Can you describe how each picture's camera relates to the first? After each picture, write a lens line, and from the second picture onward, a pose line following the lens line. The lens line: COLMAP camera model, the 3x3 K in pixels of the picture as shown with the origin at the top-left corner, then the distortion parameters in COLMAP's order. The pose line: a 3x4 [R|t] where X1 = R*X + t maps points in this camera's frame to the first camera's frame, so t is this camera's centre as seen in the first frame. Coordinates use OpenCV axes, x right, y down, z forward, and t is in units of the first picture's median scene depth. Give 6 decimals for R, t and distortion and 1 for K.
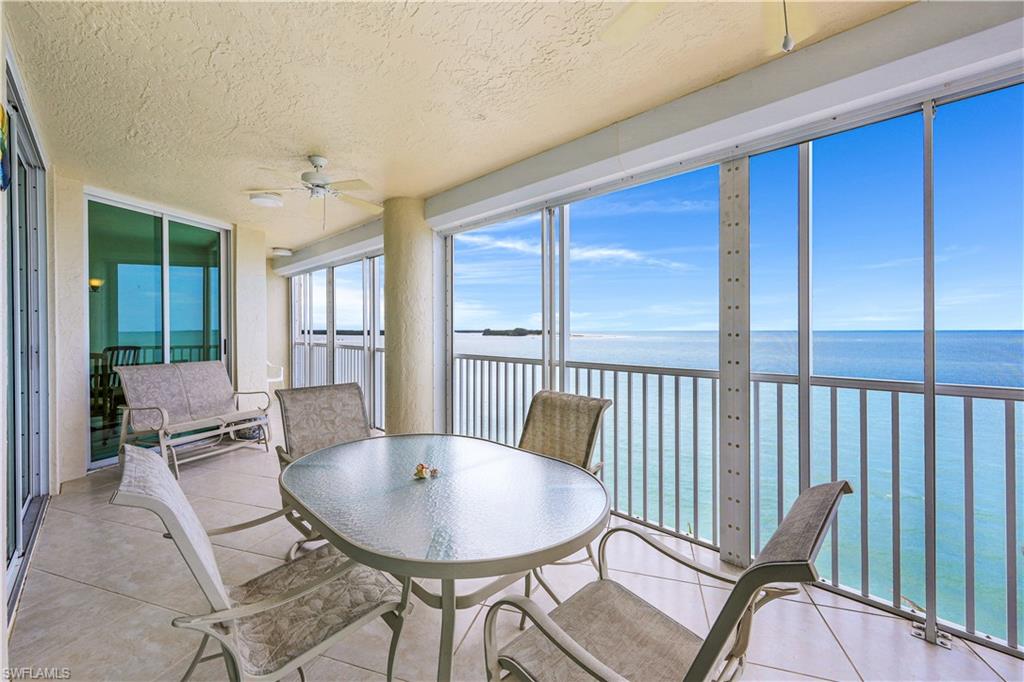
lens RADIAL K [[419.3, 0, 507.6], [0, 419.3, 335.5], [0, 0, 1]] dist [0.000528, 0.000151]
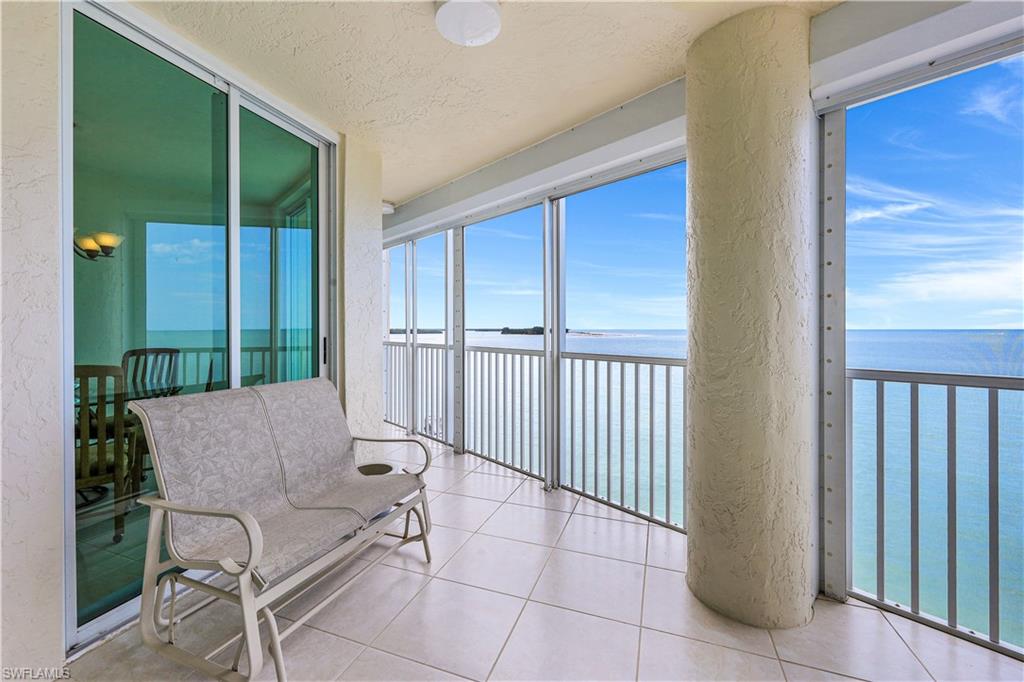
lens RADIAL K [[419.5, 0, 501.4], [0, 419.5, 331.5], [0, 0, 1]] dist [-0.001260, -0.000094]
pose [[0.998660, -0.001879, -0.051710, -0.370830], [0.001522, 0.999975, -0.006942, 0.004755], [0.051722, 0.006854, 0.998638, 0.407916]]
